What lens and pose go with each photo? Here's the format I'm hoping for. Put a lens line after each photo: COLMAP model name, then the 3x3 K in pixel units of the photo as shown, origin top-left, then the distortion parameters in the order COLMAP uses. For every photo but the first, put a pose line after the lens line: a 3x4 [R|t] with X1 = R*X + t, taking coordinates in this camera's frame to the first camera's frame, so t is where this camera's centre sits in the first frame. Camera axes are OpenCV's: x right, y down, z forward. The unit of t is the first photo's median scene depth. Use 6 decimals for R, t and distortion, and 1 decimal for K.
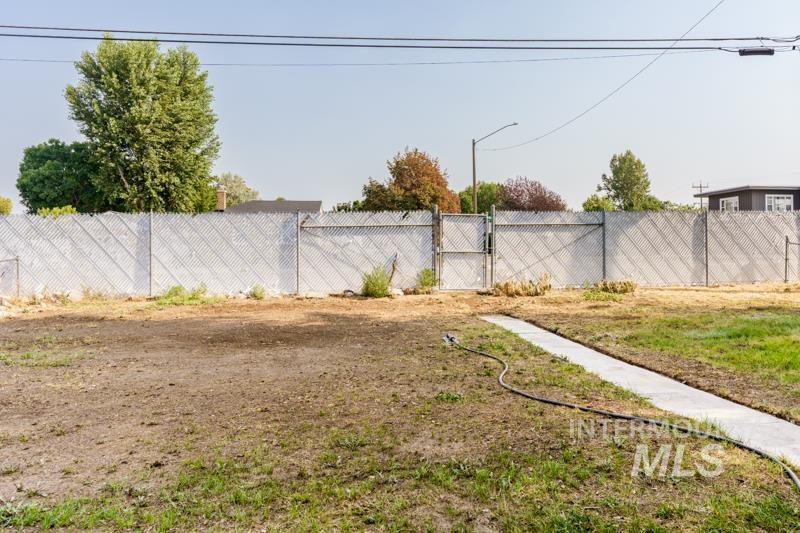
lens RADIAL K [[500.6, 0, 400.0], [0, 500.6, 266.5], [0, 0, 1]] dist [-0.003621, -0.000968]
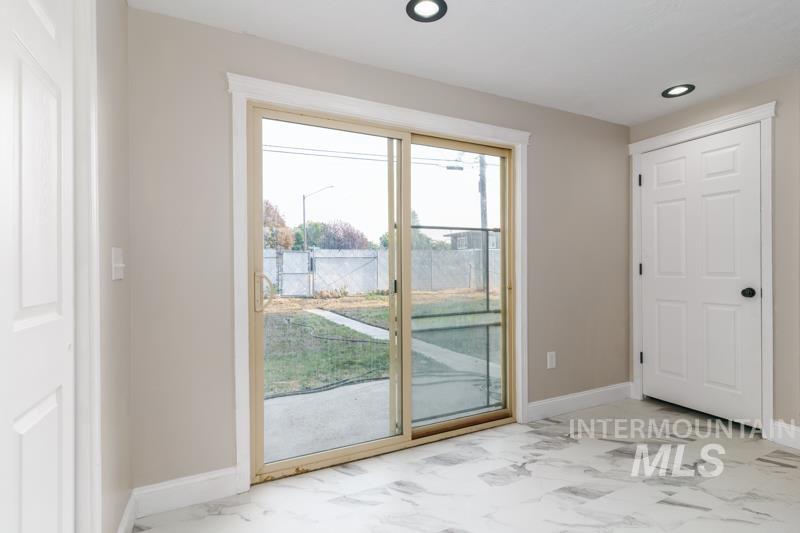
lens RADIAL K [[382.3, 0, 404.7], [0, 382.3, 263.5], [0, 0, 1]] dist [0.002266, -0.000034]
pose [[0.920971, 0.012534, 0.389429, -0.035373], [0.003863, 0.999140, -0.041293, -0.005855], [-0.389612, 0.039534, 0.920130, -0.315944]]
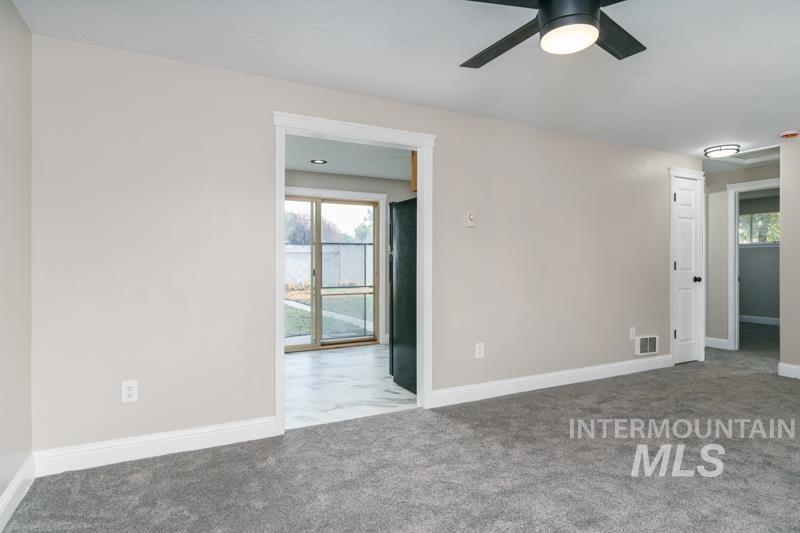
lens RADIAL K [[450.7, 0, 400.1], [0, 450.7, 258.9], [0, 0, 1]] dist [0.002634, 0.001908]
pose [[0.912959, 0.014342, 0.407799, -0.085506], [0.000903, 0.999309, -0.037167, 0.003399], [-0.408050, 0.034300, 0.912315, -0.693338]]
